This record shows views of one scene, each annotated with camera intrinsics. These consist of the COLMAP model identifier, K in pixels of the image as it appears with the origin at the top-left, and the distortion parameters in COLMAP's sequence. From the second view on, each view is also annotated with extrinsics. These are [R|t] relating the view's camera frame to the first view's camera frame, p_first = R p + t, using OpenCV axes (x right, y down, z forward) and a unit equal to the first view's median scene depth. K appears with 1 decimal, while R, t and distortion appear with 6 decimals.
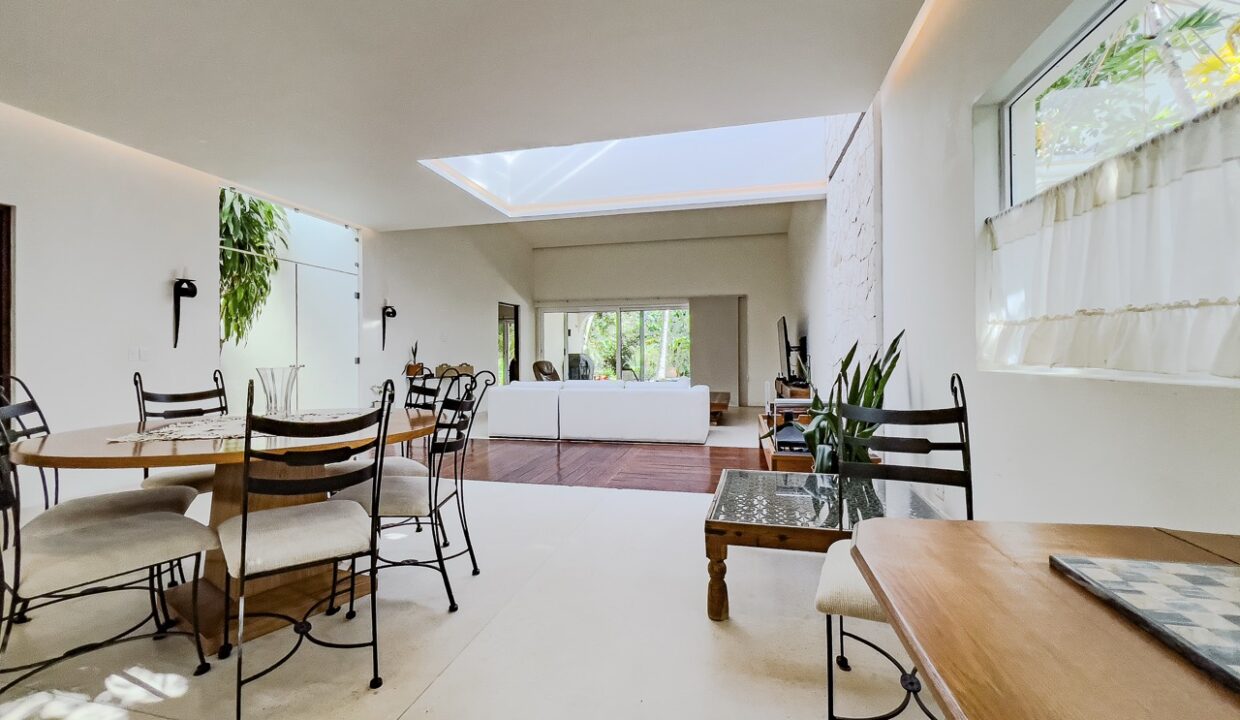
lens RADIAL K [[500.6, 0, 620.4], [0, 500.6, 363.8], [0, 0, 1]] dist [0.000836, -0.000025]
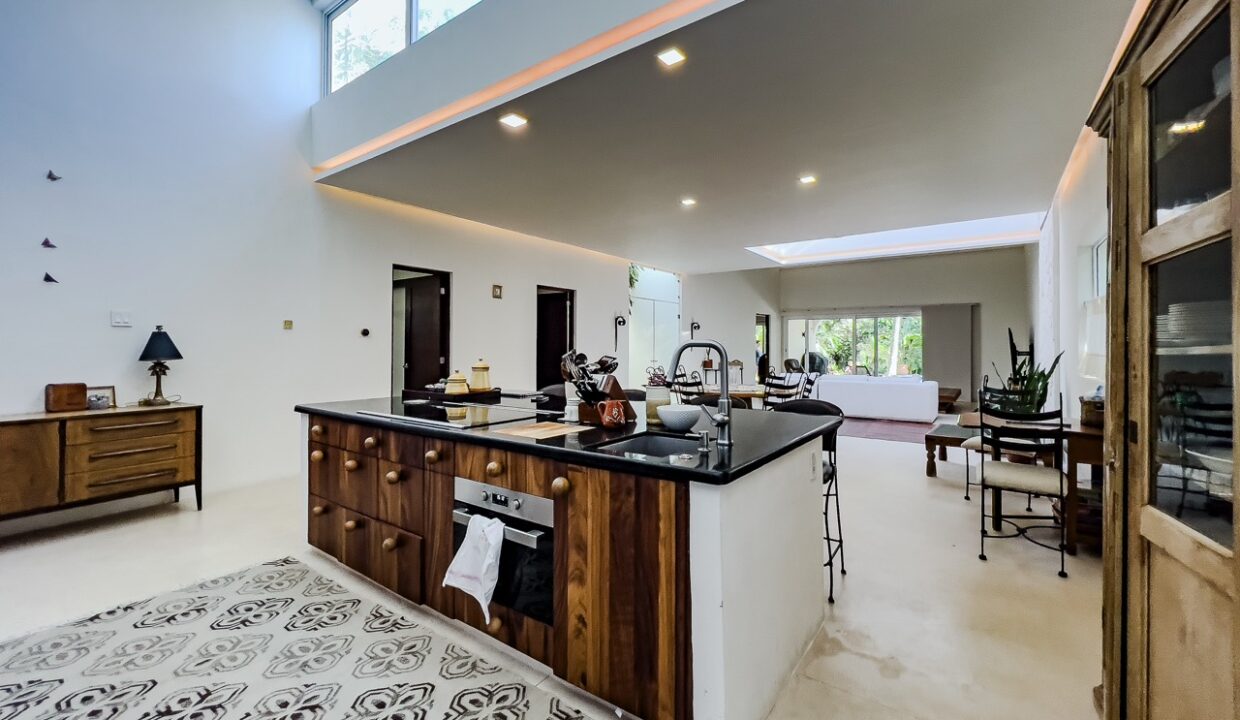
lens RADIAL K [[503.7, 0, 620.3], [0, 503.7, 342.7], [0, 0, 1]] dist [0.000178, -0.000030]
pose [[0.918768, 0.006287, -0.394748, -0.047725], [-0.016343, 0.999622, -0.022116, -0.011098], [0.394460, 0.026771, 0.918523, -0.387284]]
